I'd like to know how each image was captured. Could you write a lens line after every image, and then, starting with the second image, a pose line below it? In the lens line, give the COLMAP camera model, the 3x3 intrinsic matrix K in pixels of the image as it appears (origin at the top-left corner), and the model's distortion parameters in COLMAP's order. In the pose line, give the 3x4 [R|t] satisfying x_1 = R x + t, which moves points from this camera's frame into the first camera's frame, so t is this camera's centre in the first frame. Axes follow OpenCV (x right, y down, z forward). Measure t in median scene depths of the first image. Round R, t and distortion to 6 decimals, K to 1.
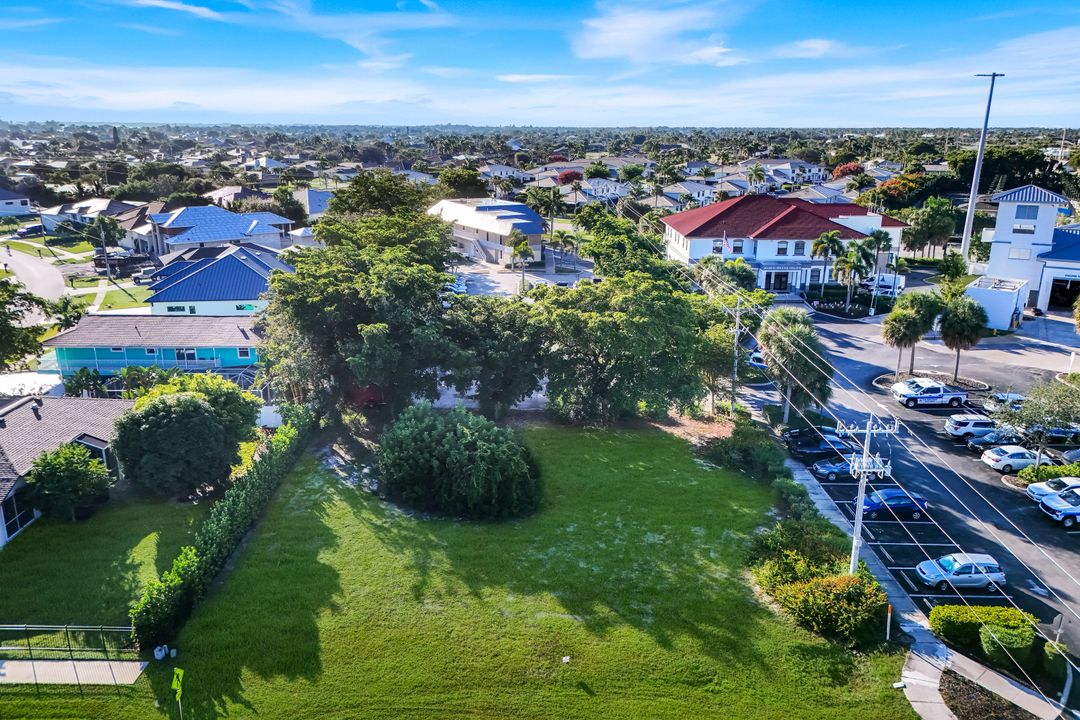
lens RADIAL K [[854.8, 0, 504.4], [0, 854.8, 367.8], [0, 0, 1]] dist [0.049554, -0.021514]
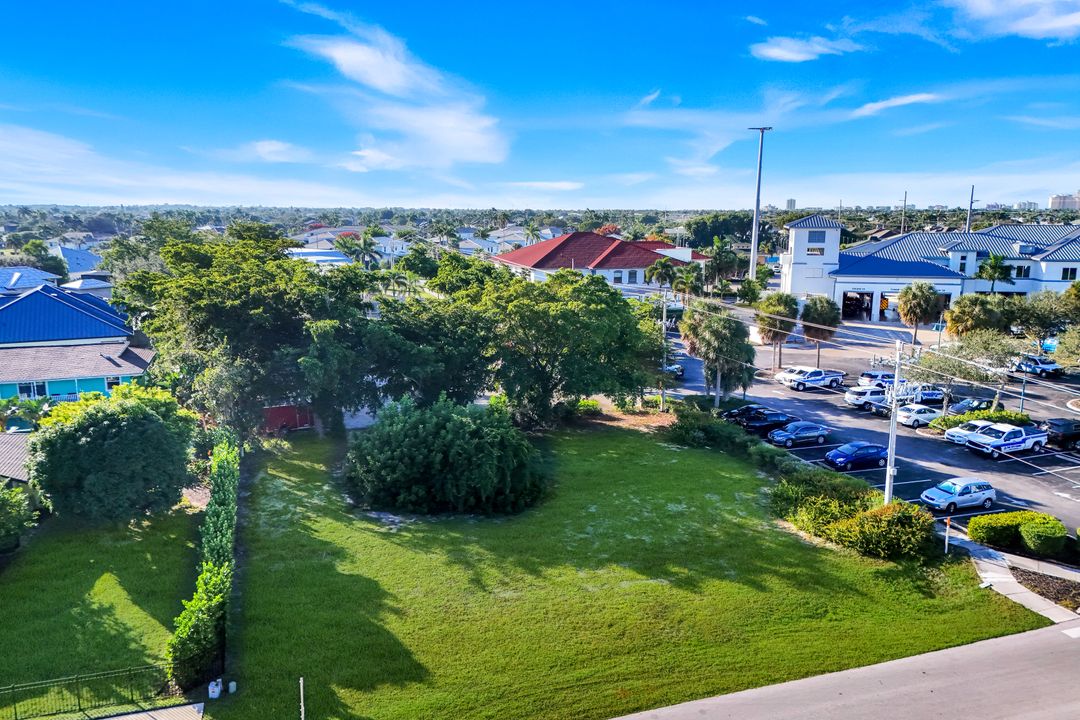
lens RADIAL K [[854.8, 0, 539.7], [0, 854.8, 361.2], [0, 0, 1]] dist [0.049554, -0.021514]
pose [[0.943425, -0.056981, 0.326652, -0.270668], [0.088202, 0.992757, -0.081566, 0.095159], [-0.319638, 0.105763, 0.941619, 0.108963]]
